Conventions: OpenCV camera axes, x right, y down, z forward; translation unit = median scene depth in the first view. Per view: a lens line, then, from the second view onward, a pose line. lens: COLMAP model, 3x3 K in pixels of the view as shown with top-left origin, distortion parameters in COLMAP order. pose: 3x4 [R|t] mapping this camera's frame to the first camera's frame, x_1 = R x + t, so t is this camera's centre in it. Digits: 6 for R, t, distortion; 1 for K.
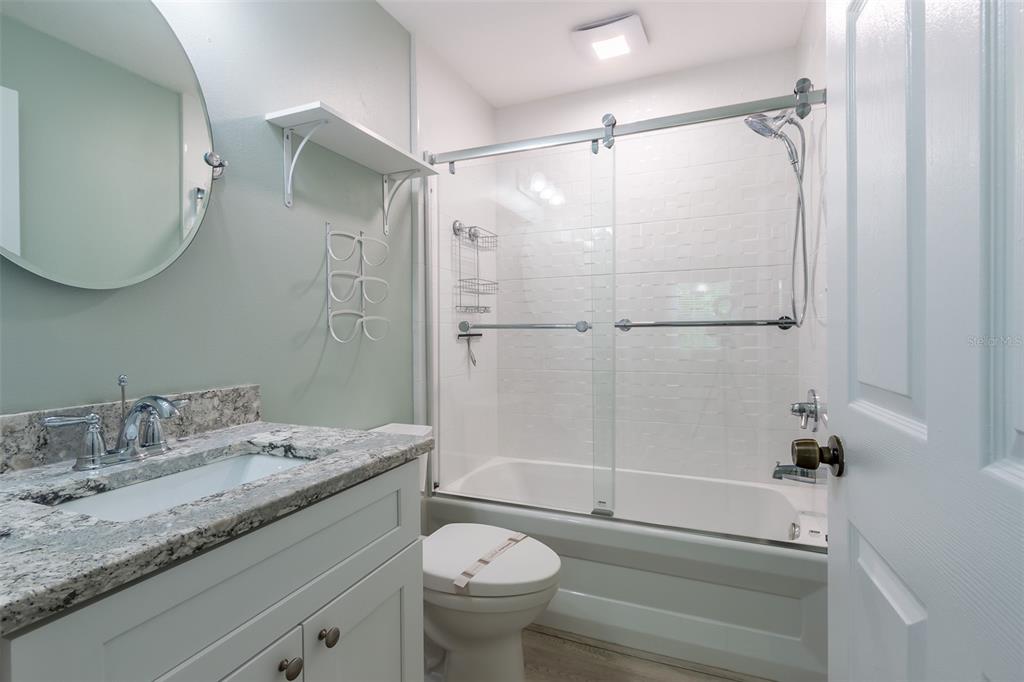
lens RADIAL K [[471.2, 0, 510.6], [0, 471.2, 332.3], [0, 0, 1]] dist [0.000182, -0.000030]
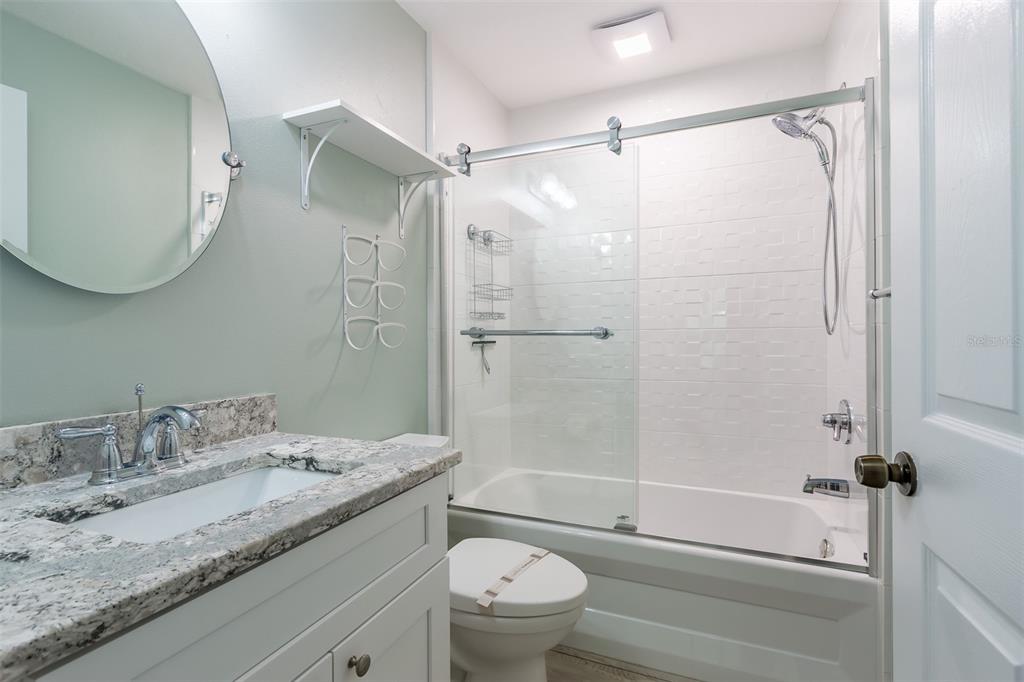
lens RADIAL K [[478.2, 0, 509.2], [0, 478.2, 335.6], [0, 0, 1]] dist [0.001568, -0.000220]
pose [[0.999949, 0.001724, -0.009975, -0.052430], [-0.001801, 0.999969, -0.007707, -0.000476], [0.009961, 0.007724, 0.999921, 0.031162]]
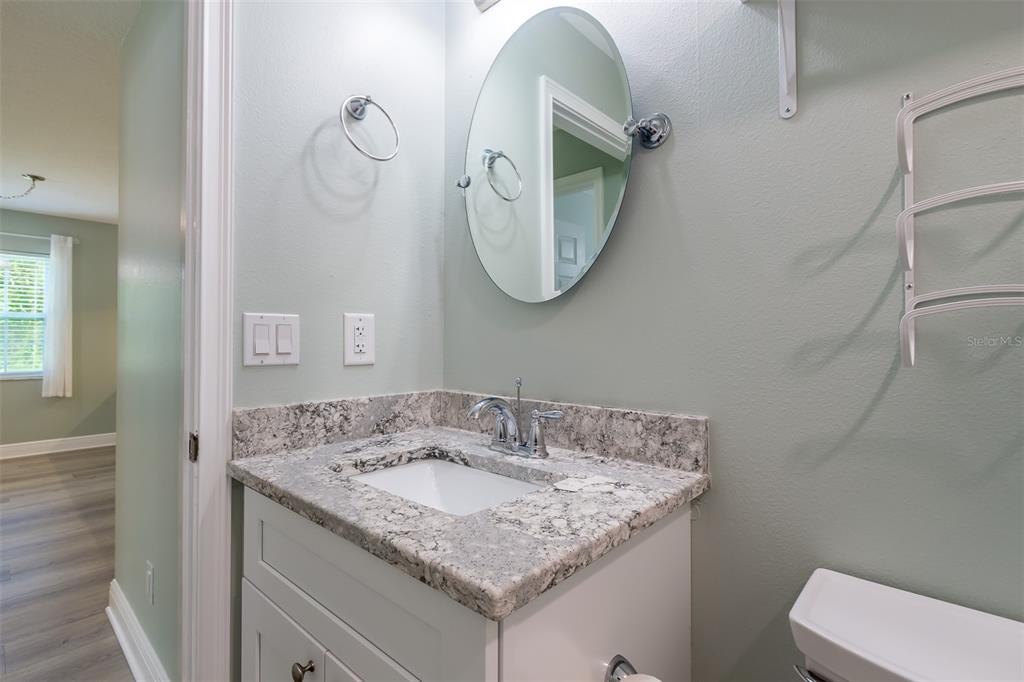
lens RADIAL K [[478.2, 0, 509.2], [0, 478.2, 335.6], [0, 0, 1]] dist [0.001568, -0.000220]
pose [[-0.340338, -0.003913, -0.940295, 0.216642], [0.000452, 0.999991, -0.004325, -0.005259], [0.940303, -0.001897, -0.340333, 1.067625]]
